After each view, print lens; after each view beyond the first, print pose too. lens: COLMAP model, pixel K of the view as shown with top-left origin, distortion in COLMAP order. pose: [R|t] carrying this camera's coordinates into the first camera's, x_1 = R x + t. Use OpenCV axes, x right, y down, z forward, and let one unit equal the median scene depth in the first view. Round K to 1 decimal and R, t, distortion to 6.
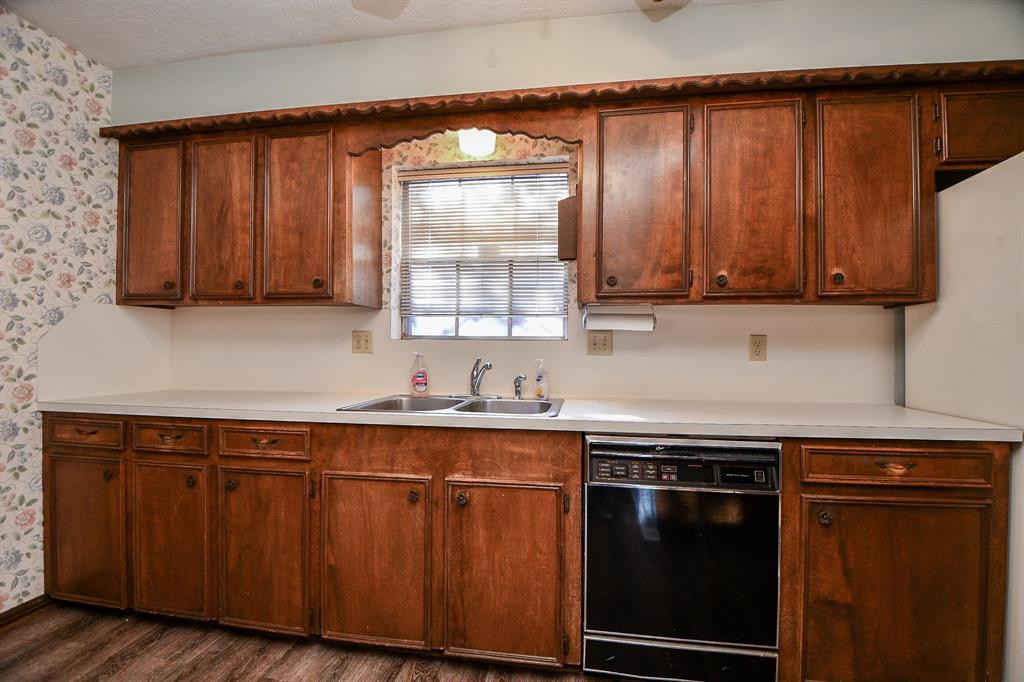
lens RADIAL K [[455.1, 0, 513.7], [0, 455.1, 352.8], [0, 0, 1]] dist [0.002800, -0.013712]
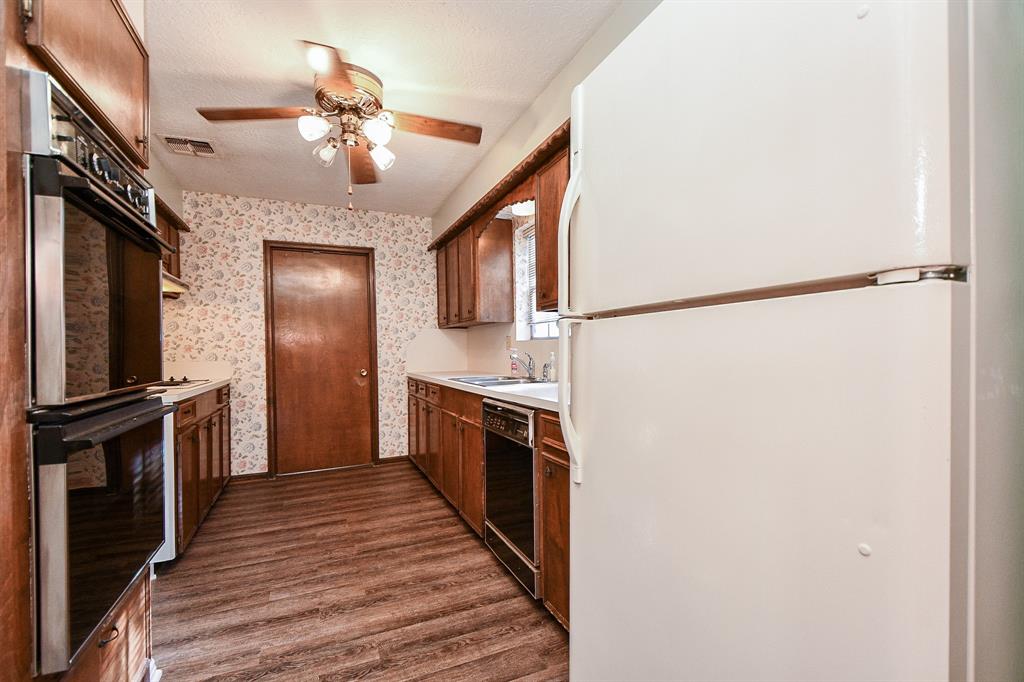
lens RADIAL K [[454.2, 0, 518.8], [0, 454.2, 355.2], [0, 0, 1]] dist [0.020400, -0.017392]
pose [[0.551743, -0.005783, -0.833994, 1.235706], [0.015907, 0.999867, 0.003590, 0.018129], [0.833862, -0.015247, 0.551762, 0.163652]]
